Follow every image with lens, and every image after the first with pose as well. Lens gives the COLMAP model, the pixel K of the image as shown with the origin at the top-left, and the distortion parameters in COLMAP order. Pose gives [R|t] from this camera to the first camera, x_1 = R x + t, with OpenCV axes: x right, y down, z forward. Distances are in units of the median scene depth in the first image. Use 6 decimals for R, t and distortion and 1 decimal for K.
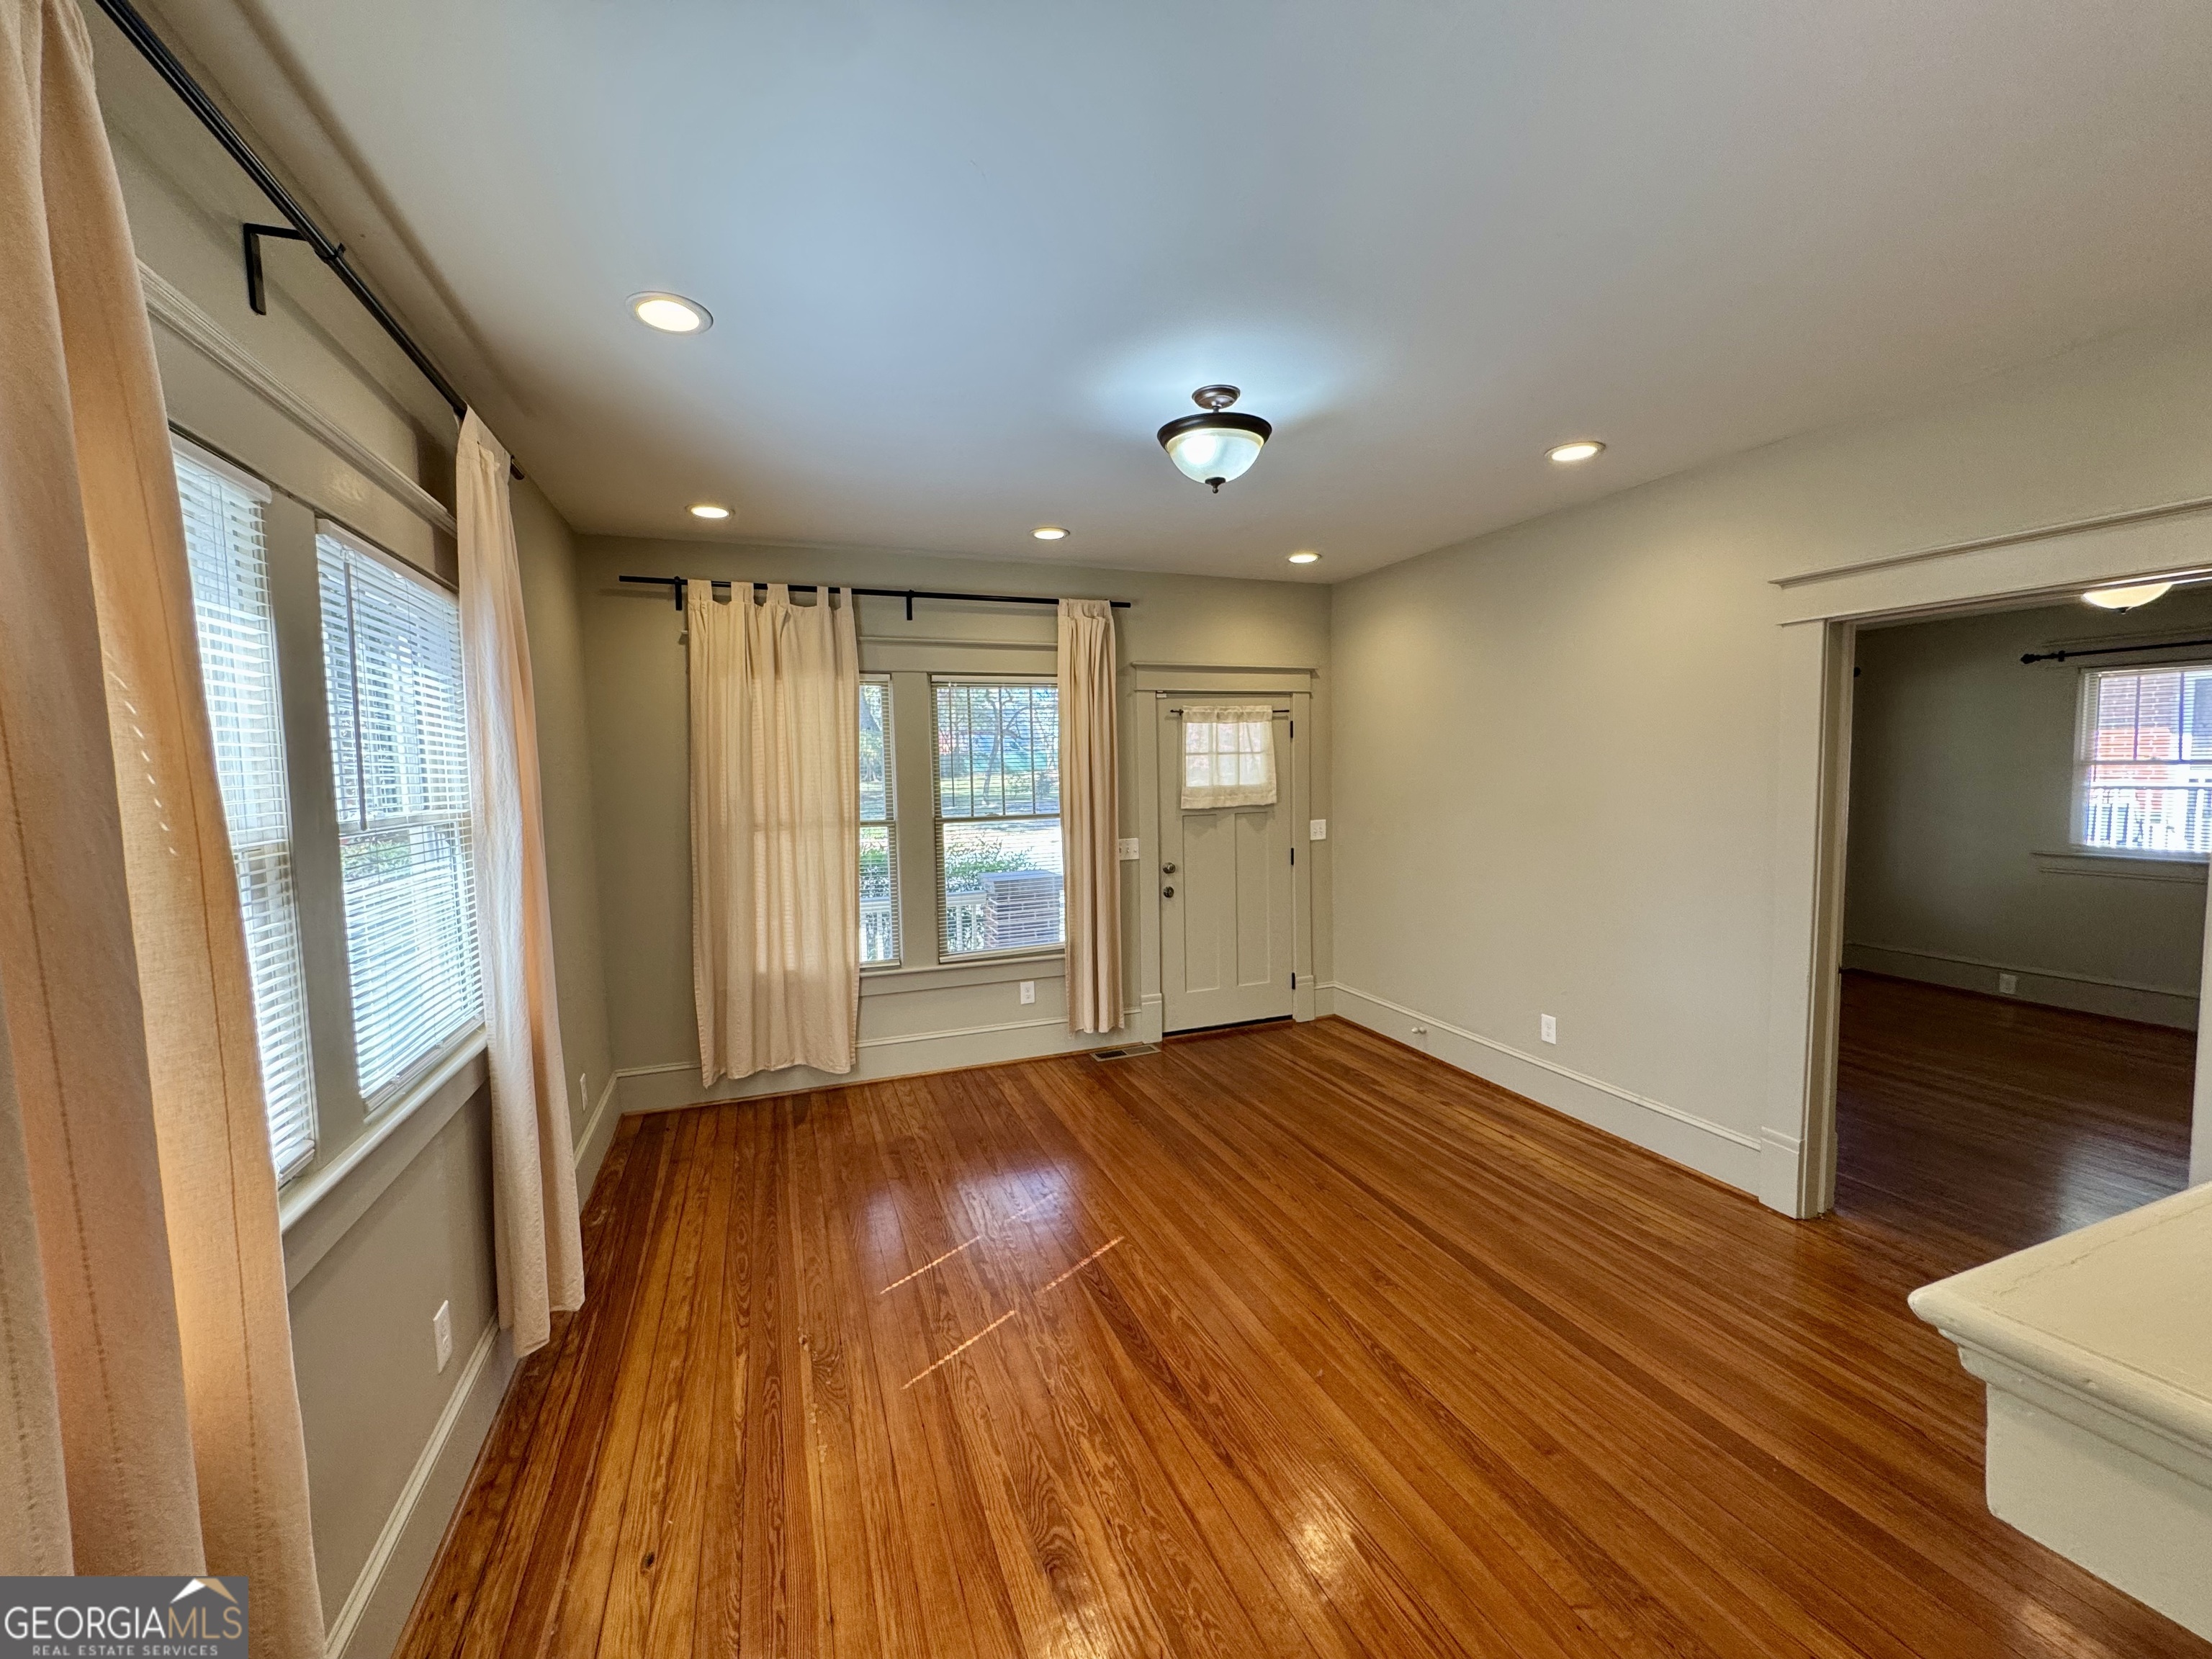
lens RADIAL K [[882.3, 0, 1101.6], [0, 882.3, 833.6], [0, 0, 1]] dist [-0.000914, 0.000156]
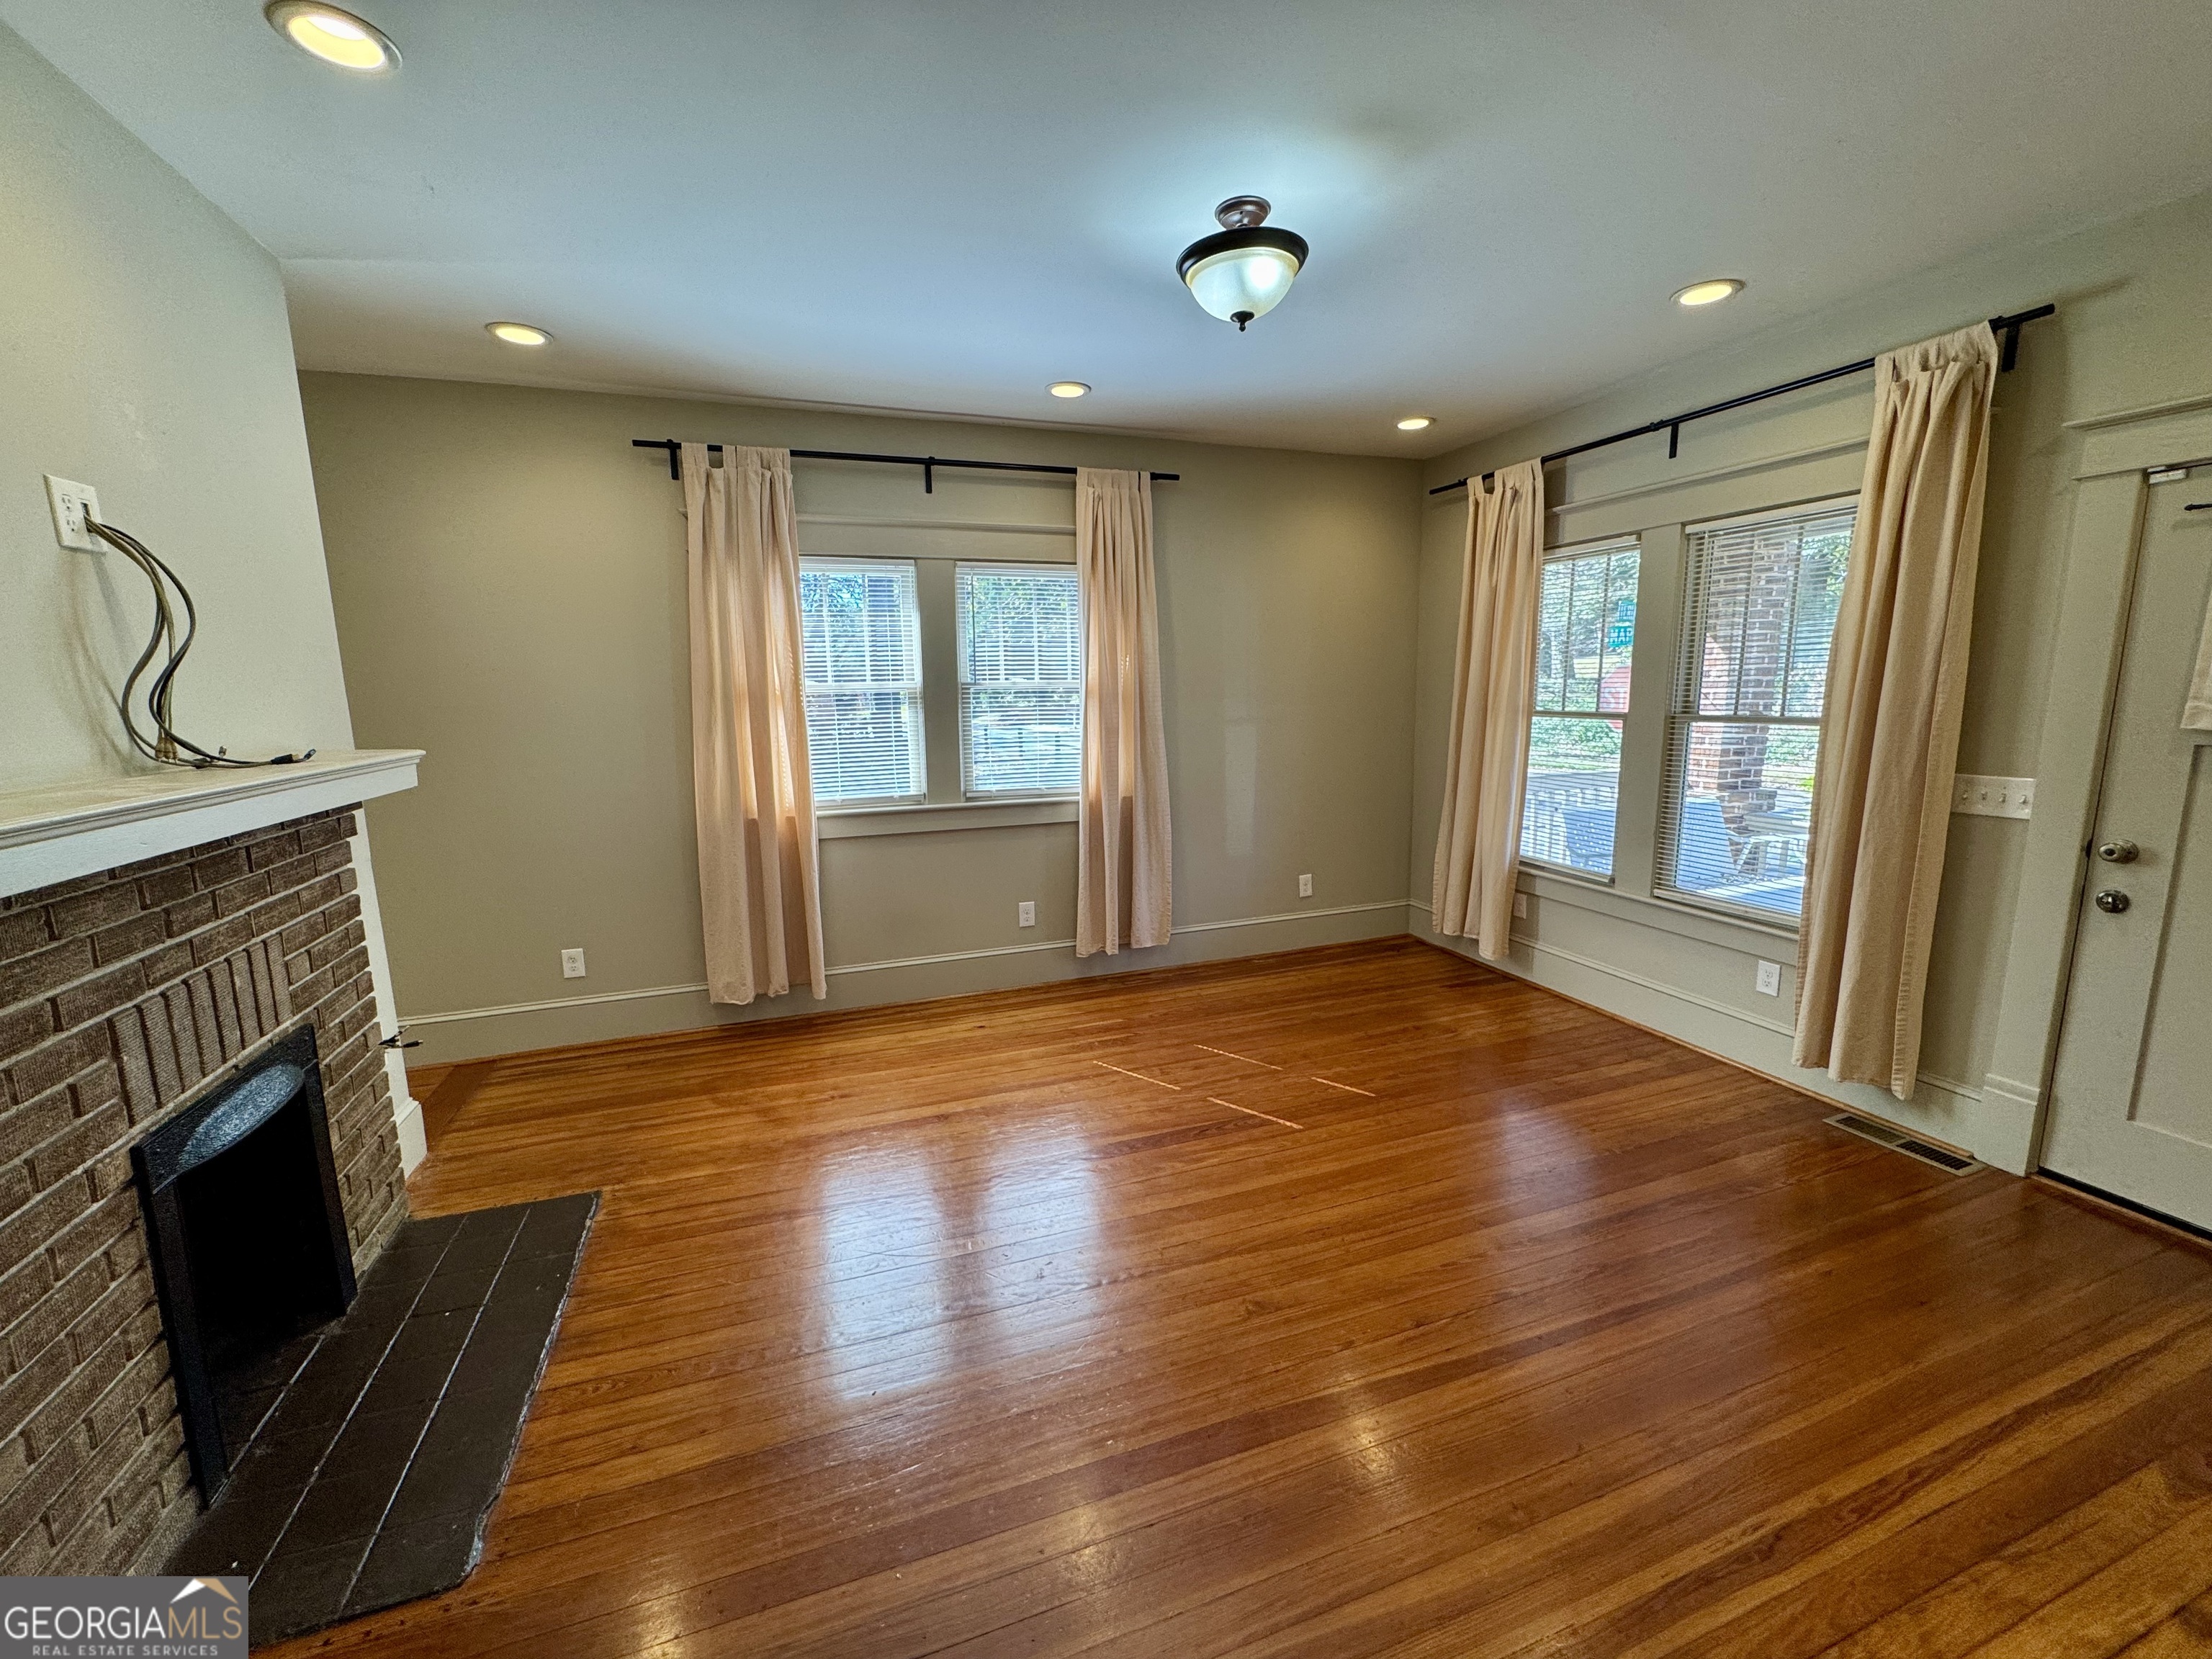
lens RADIAL K [[886.2, 0, 1101.9], [0, 886.2, 829.7], [0, 0, 1]] dist [-0.002460, 0.000465]
pose [[-0.014579, 0.181823, -0.983223, 0.607397], [-0.061761, 0.981286, 0.182381, -0.028009], [0.997985, 0.063383, -0.003077, 0.499126]]
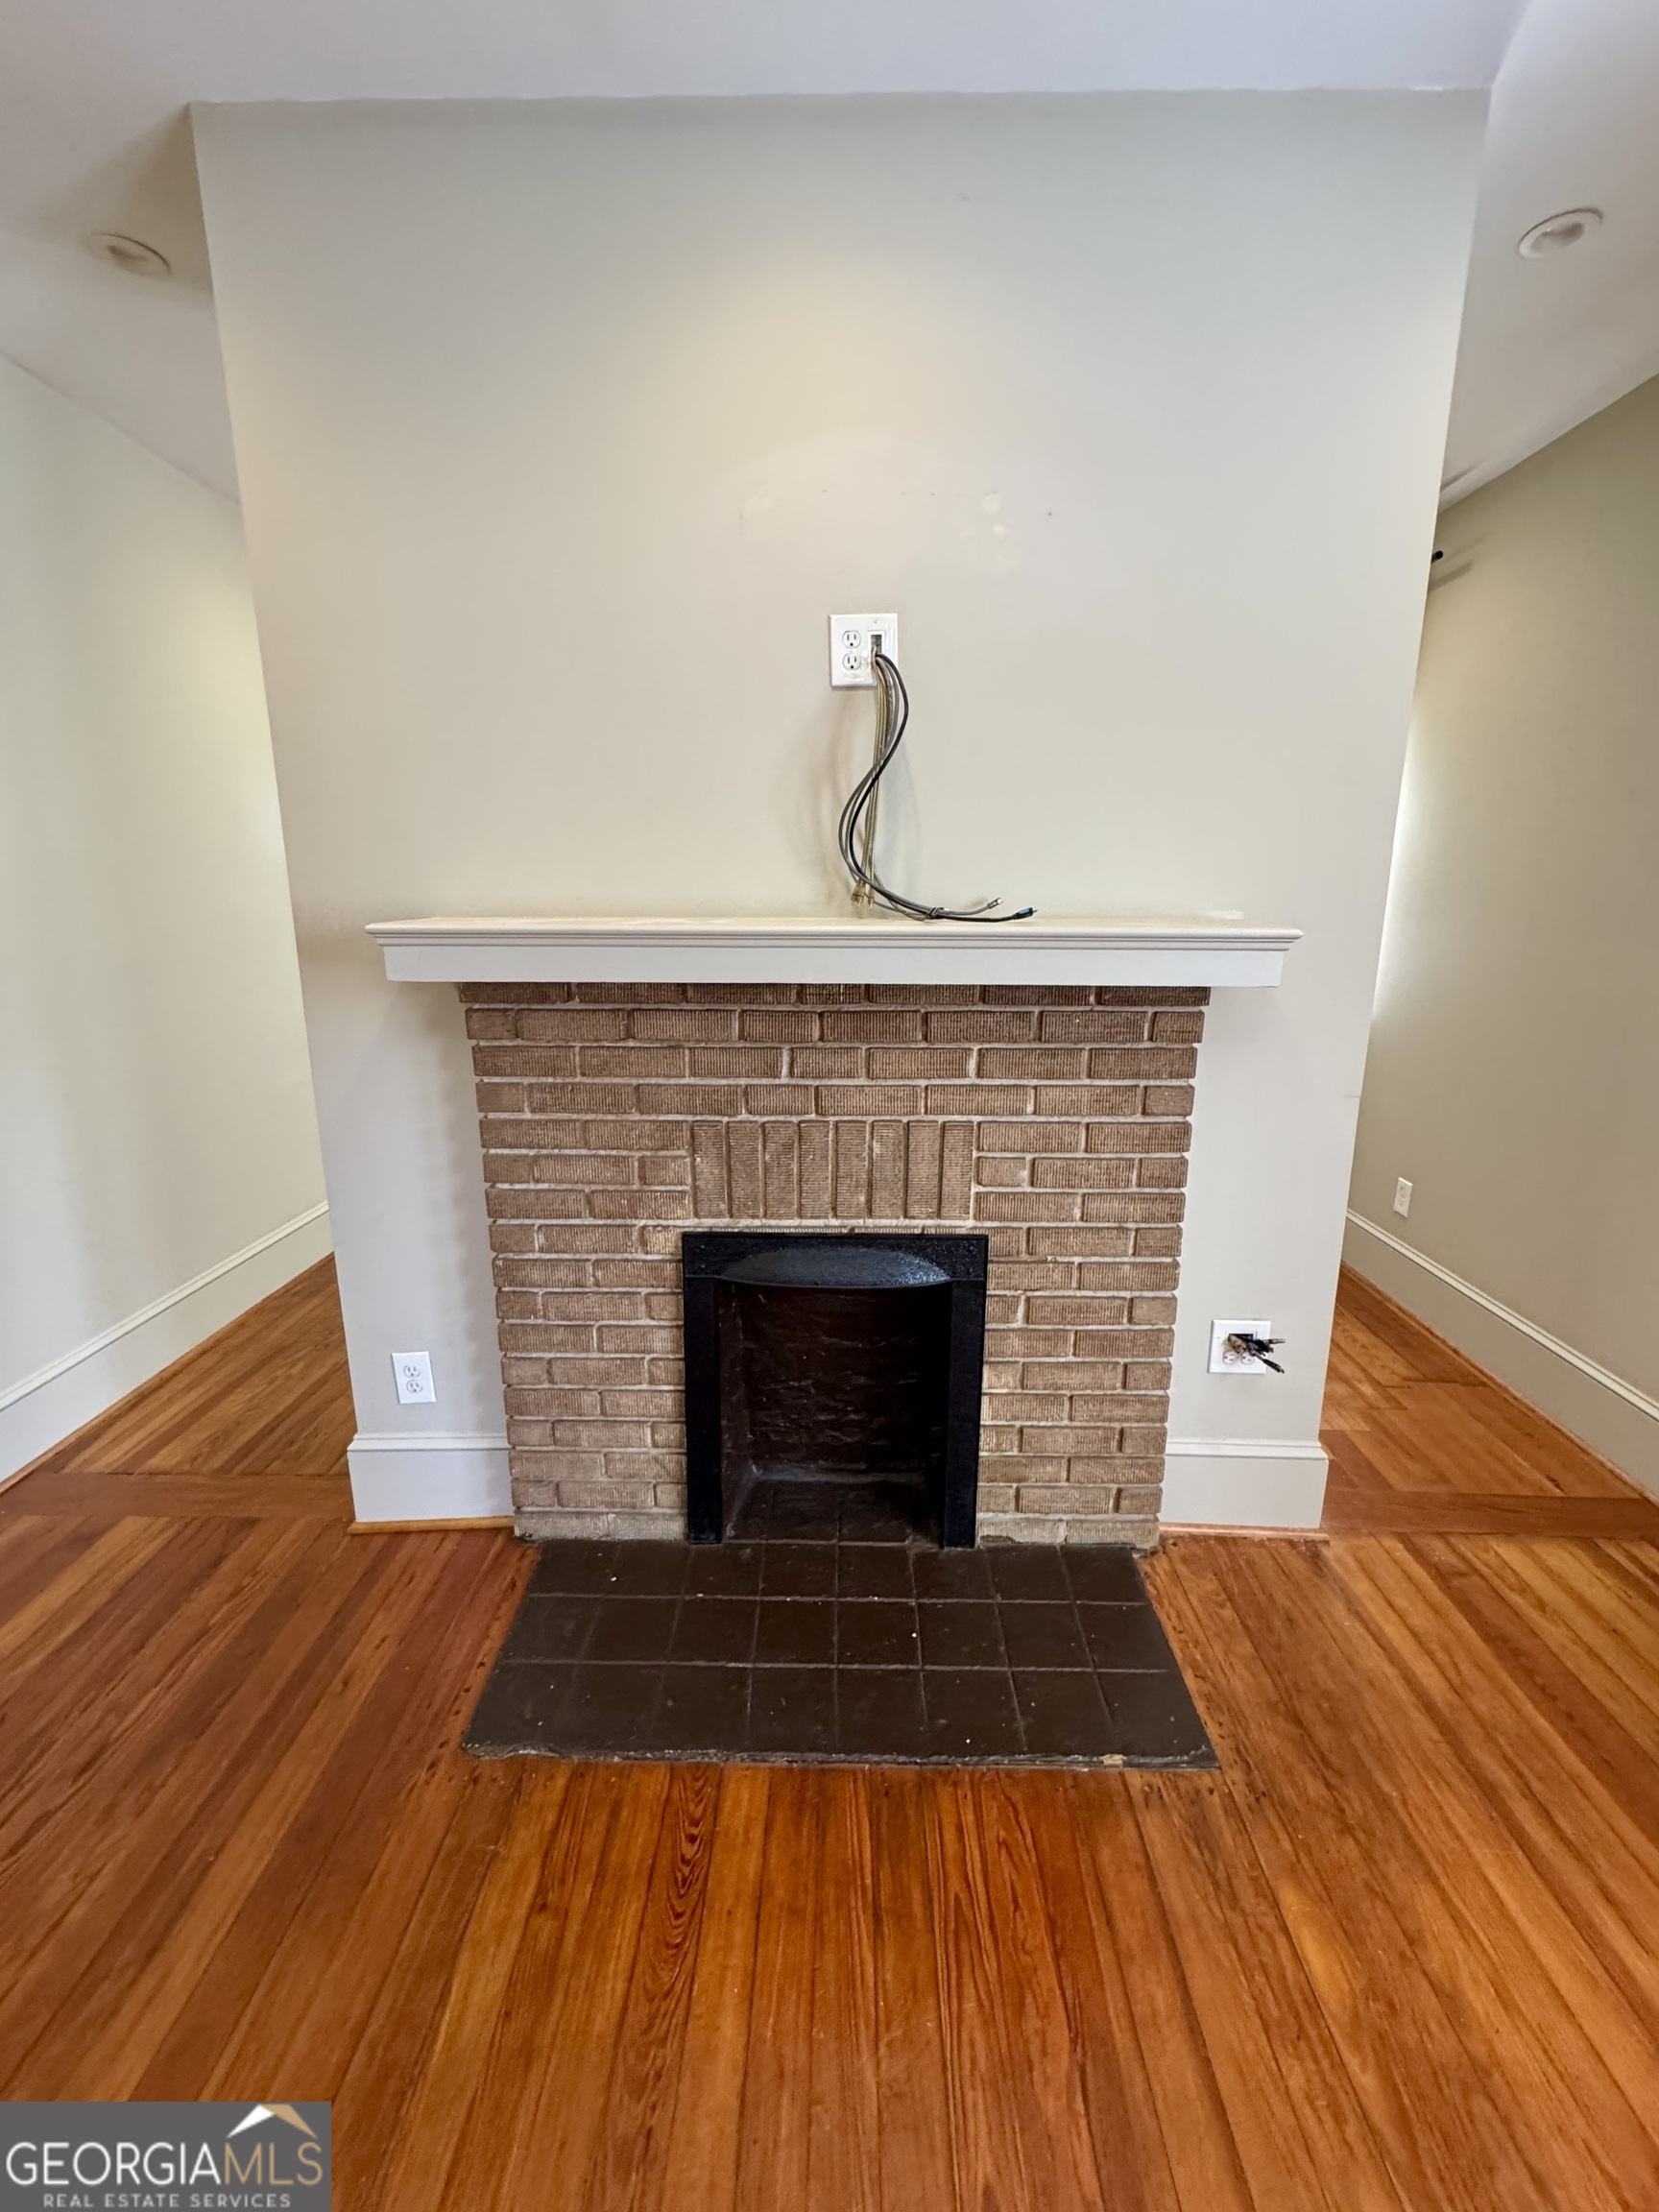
lens RADIAL K [[924.7, 0, 829.5], [0, 924.7, 1106.0], [0, 0, 1]] dist [-0.001797, -0.000128]
pose [[-0.928696, -0.065781, 0.364962, 0.106473], [0.043567, 0.957974, 0.283526, 0.007223], [-0.368275, 0.279210, -0.886801, 0.461403]]
